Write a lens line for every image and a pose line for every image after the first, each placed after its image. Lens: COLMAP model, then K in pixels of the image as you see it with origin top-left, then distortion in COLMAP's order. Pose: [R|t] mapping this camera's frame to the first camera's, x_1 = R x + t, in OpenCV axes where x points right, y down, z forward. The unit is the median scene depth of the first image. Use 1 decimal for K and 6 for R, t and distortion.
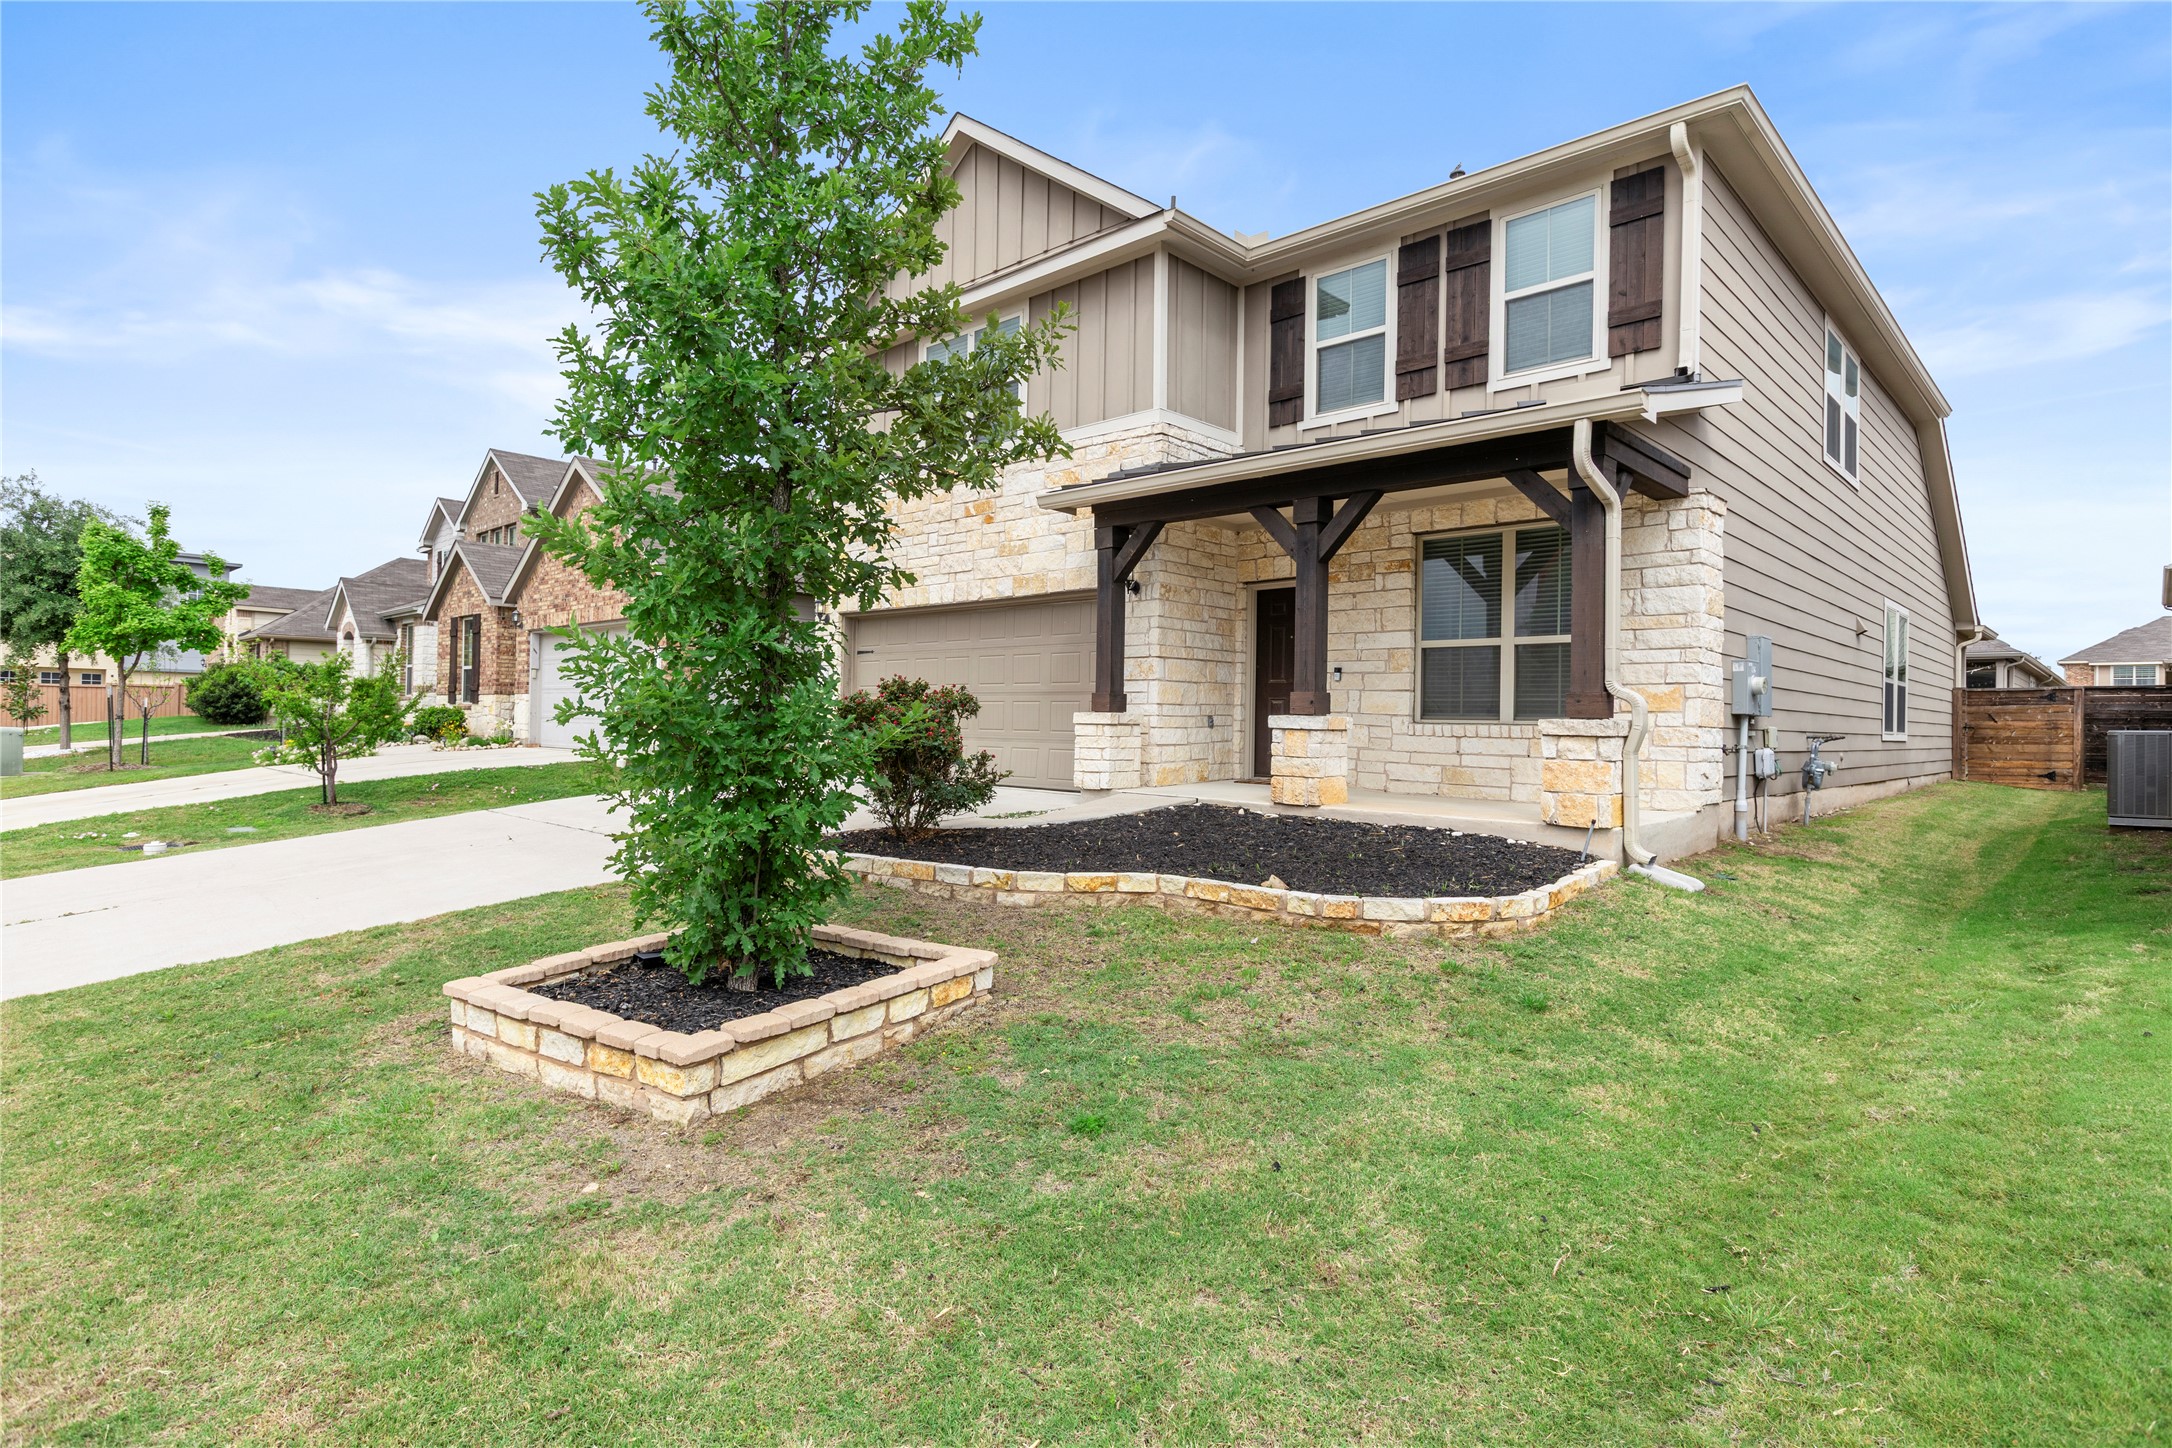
lens RADIAL K [[1123.1, 0, 1078.4], [0, 1123.1, 725.7], [0, 0, 1]] dist [0.000159, -0.001812]
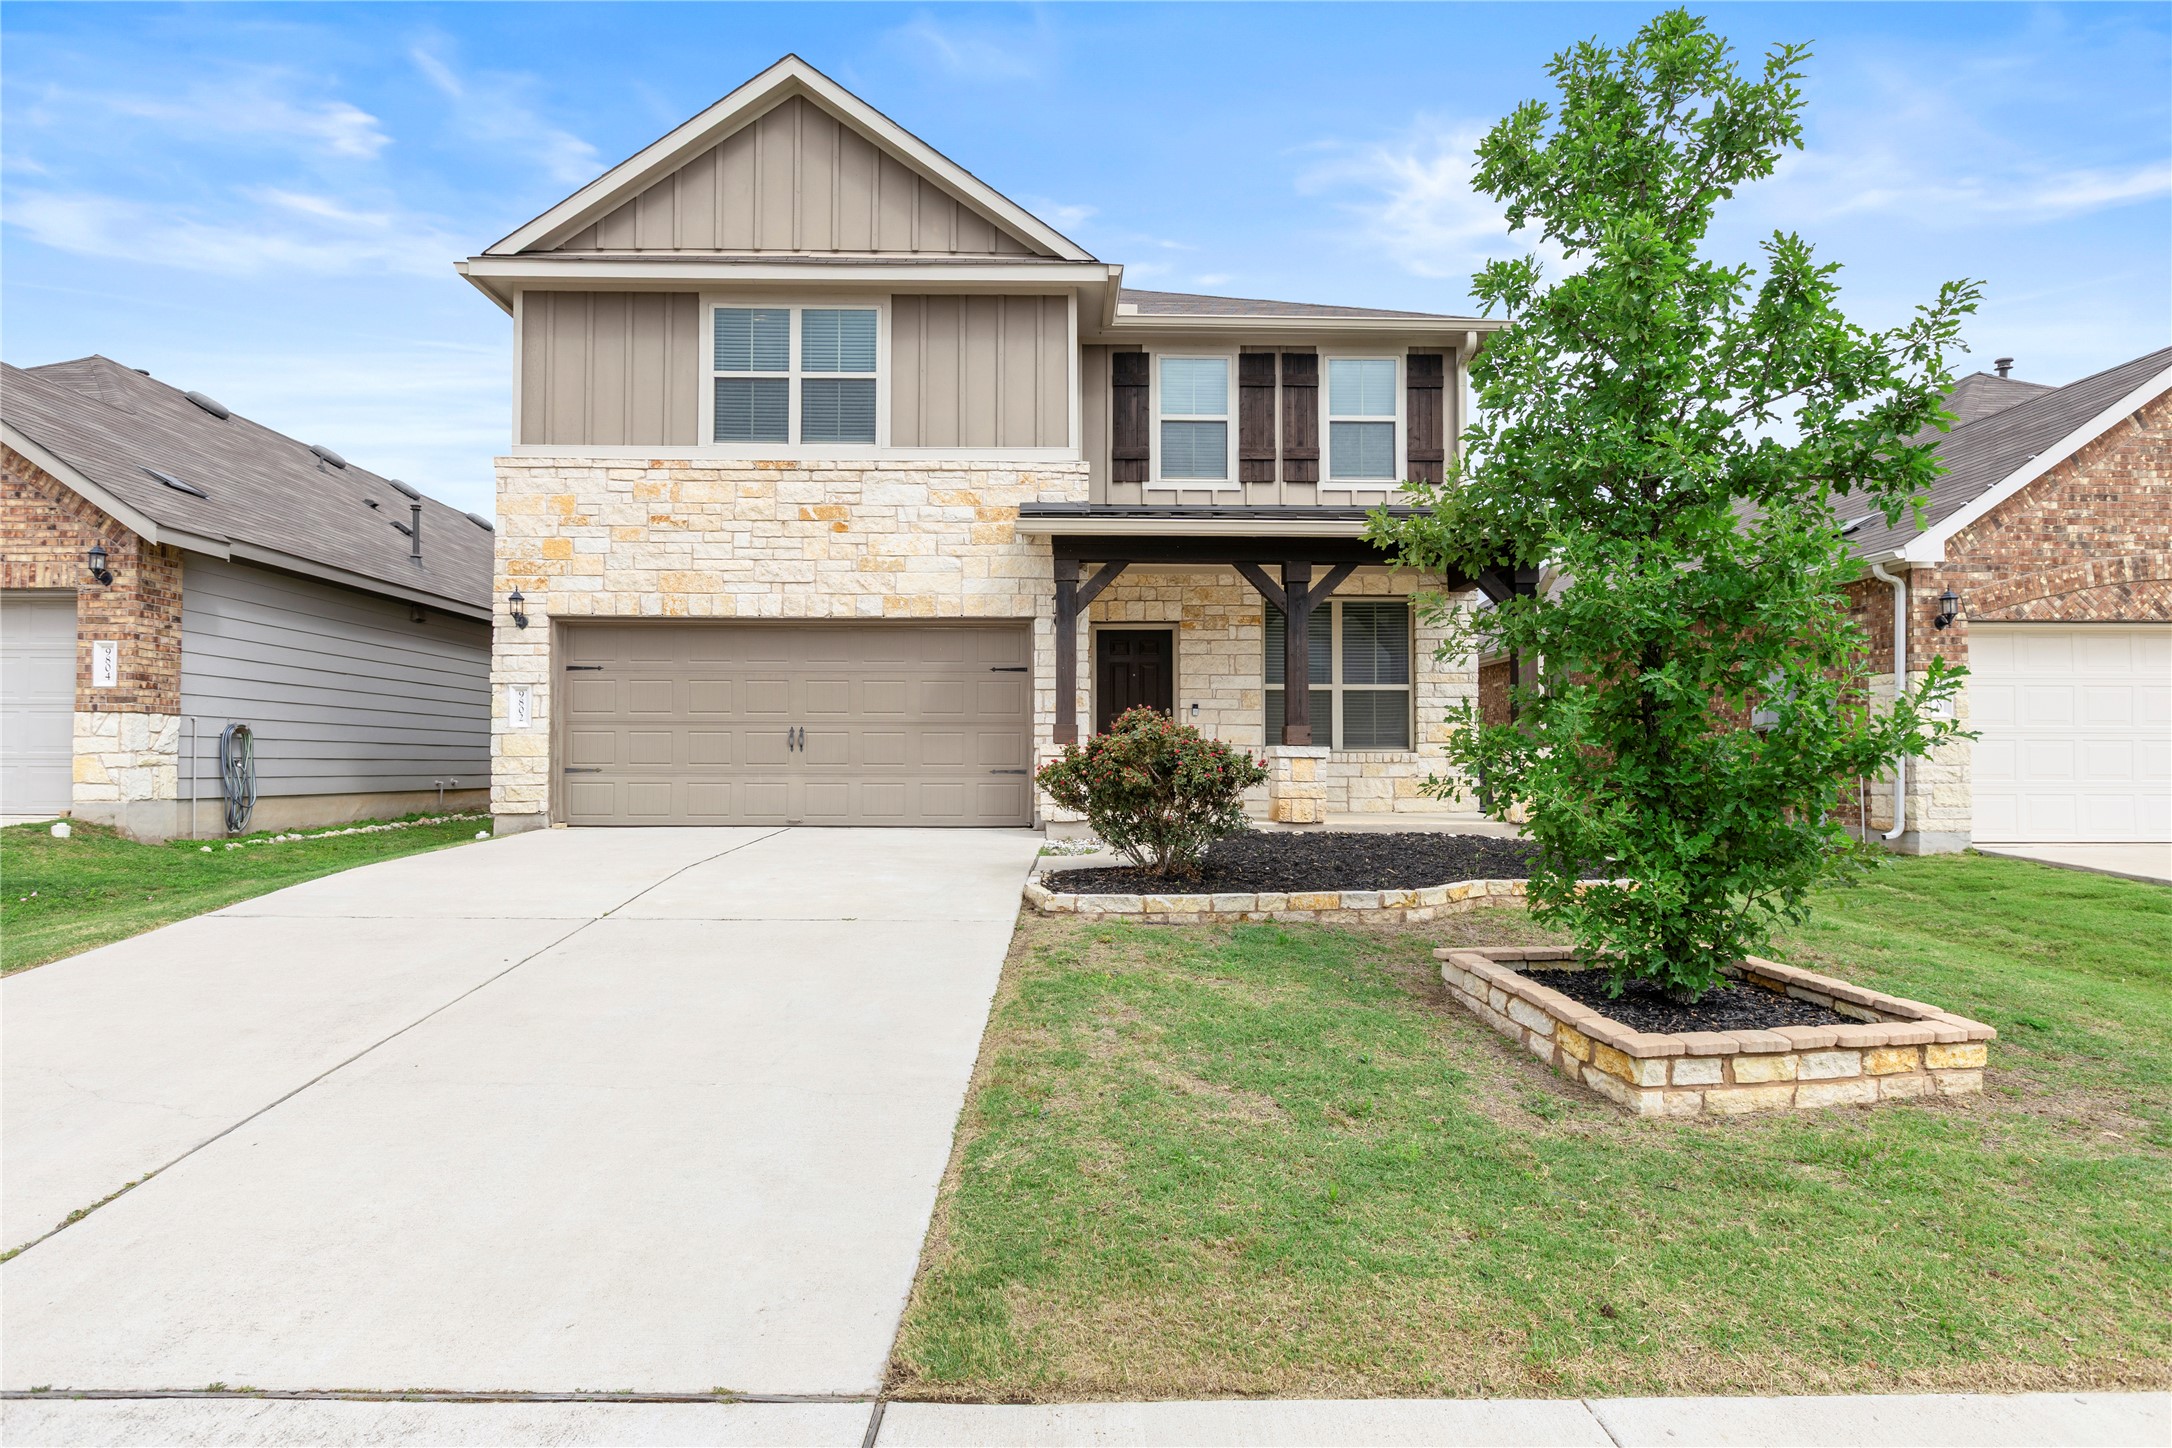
lens RADIAL K [[1108.1, 0, 1079.4], [0, 1108.1, 733.2], [0, 0, 1]] dist [-0.000852, 0.001641]
pose [[0.708048, 0.002341, 0.706161, -0.669950], [0.011008, 0.999836, -0.014352, -0.007263], [-0.706079, 0.017936, 0.707906, 0.294282]]
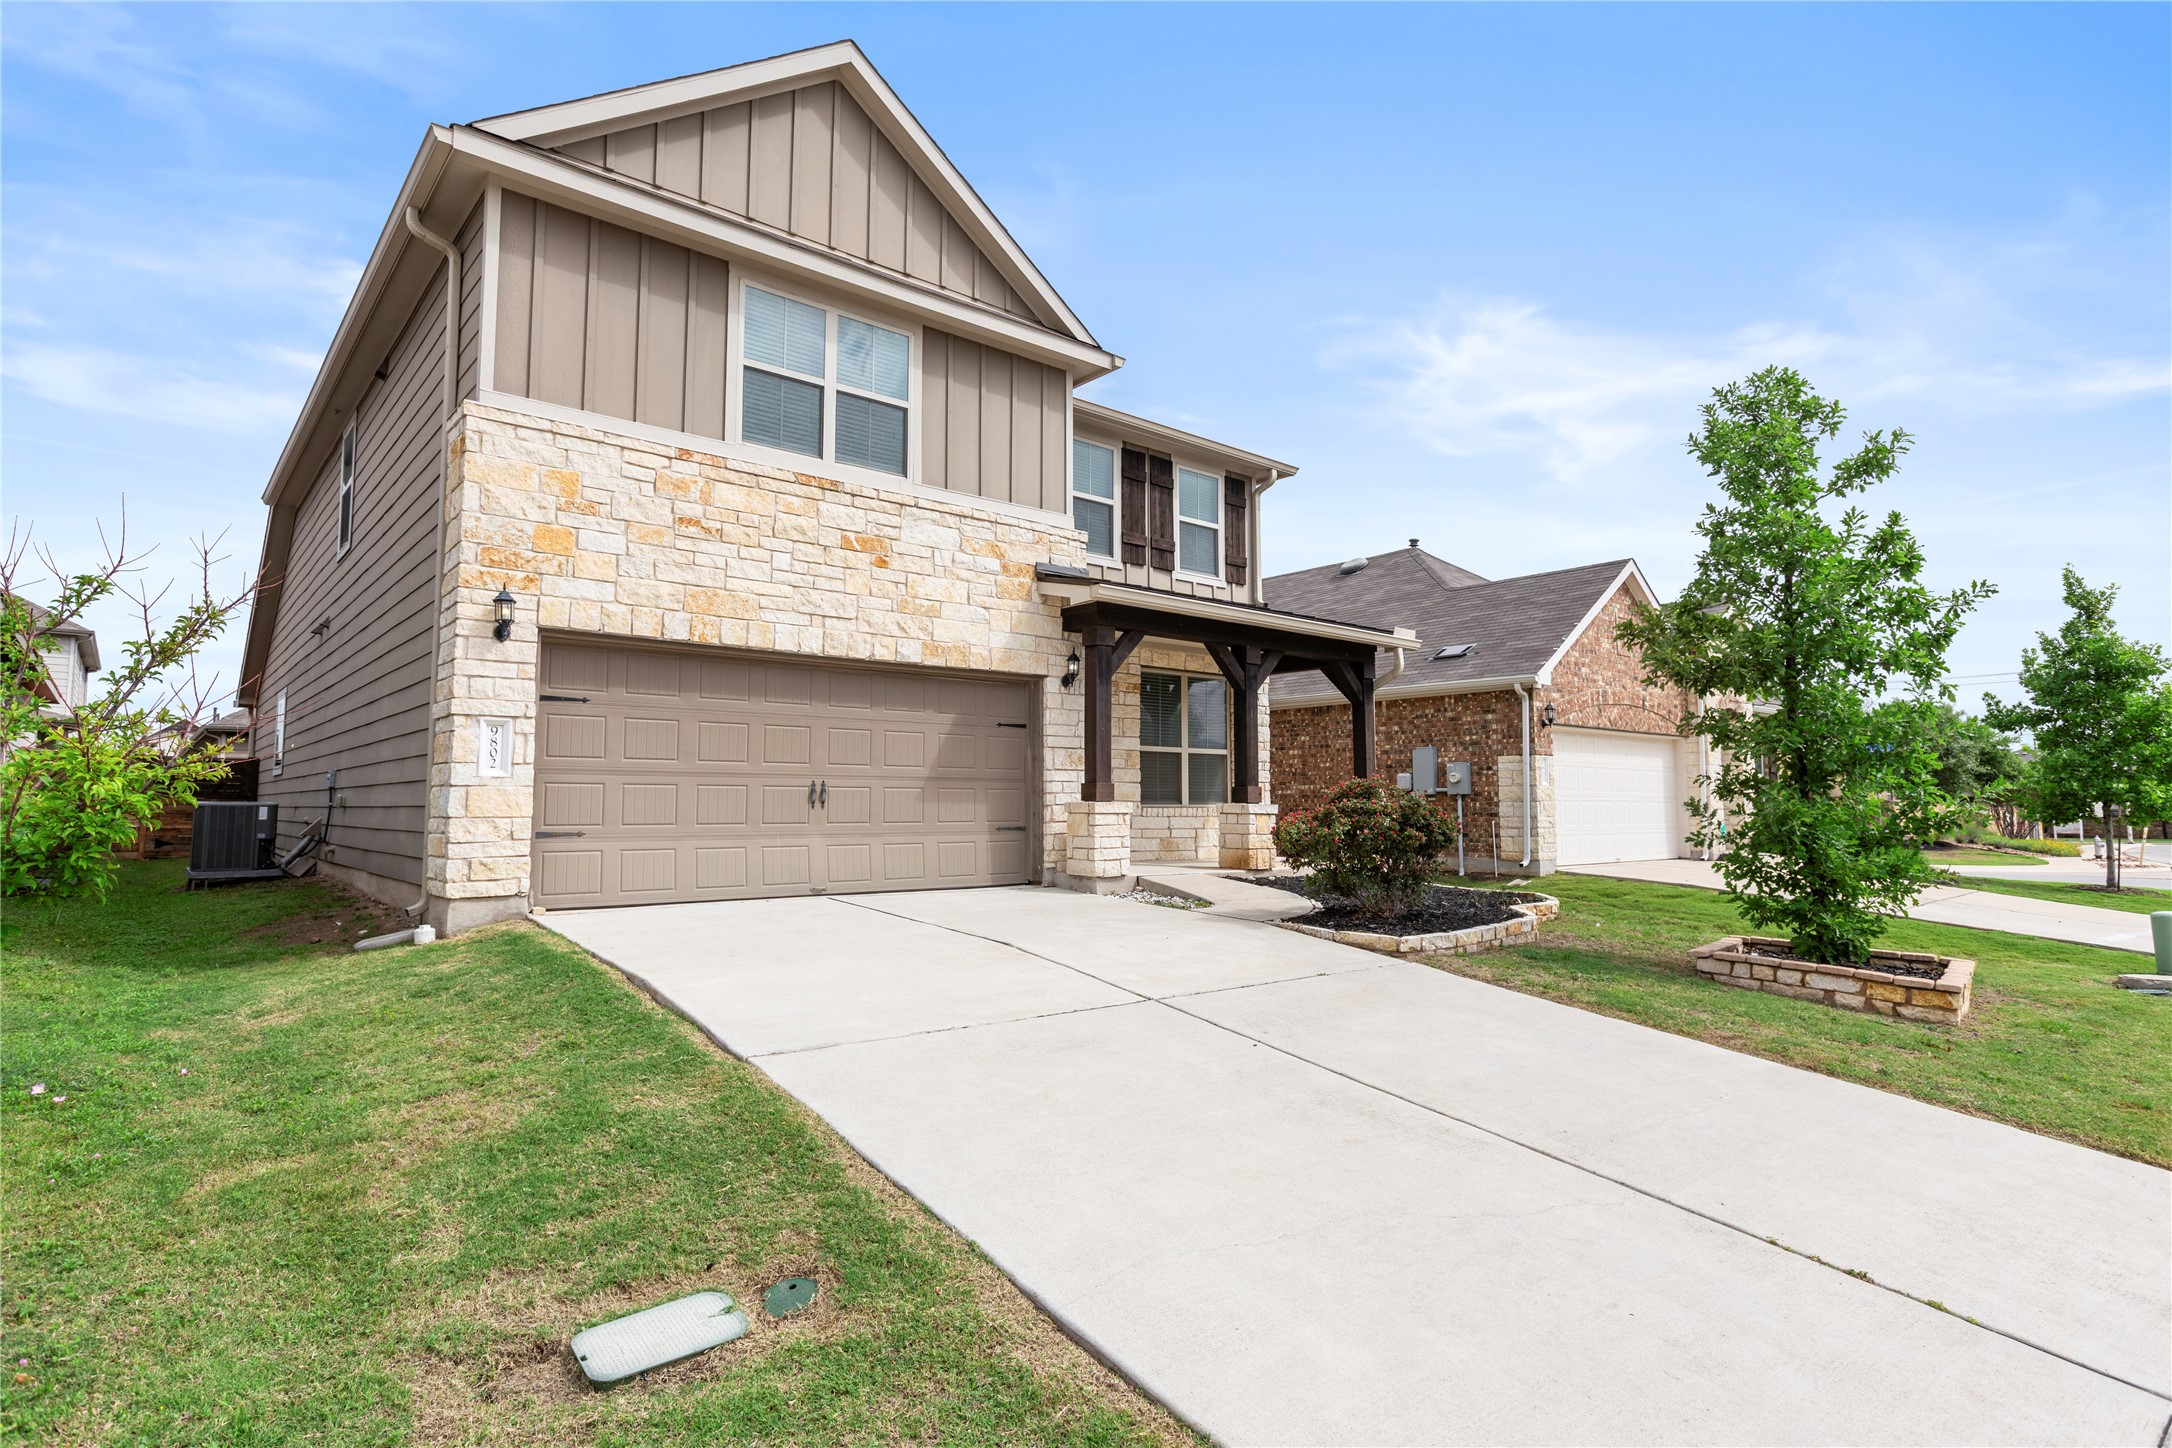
lens RADIAL K [[1123.1, 0, 1084.9], [0, 1123.1, 722.2], [0, 0, 1]] dist [0.000159, -0.001812]
pose [[0.100821, 0.058295, 0.993195, -1.022823], [0.002430, 0.998265, -0.058839, -0.024493], [-0.994902, 0.008346, 0.100504, 0.917473]]
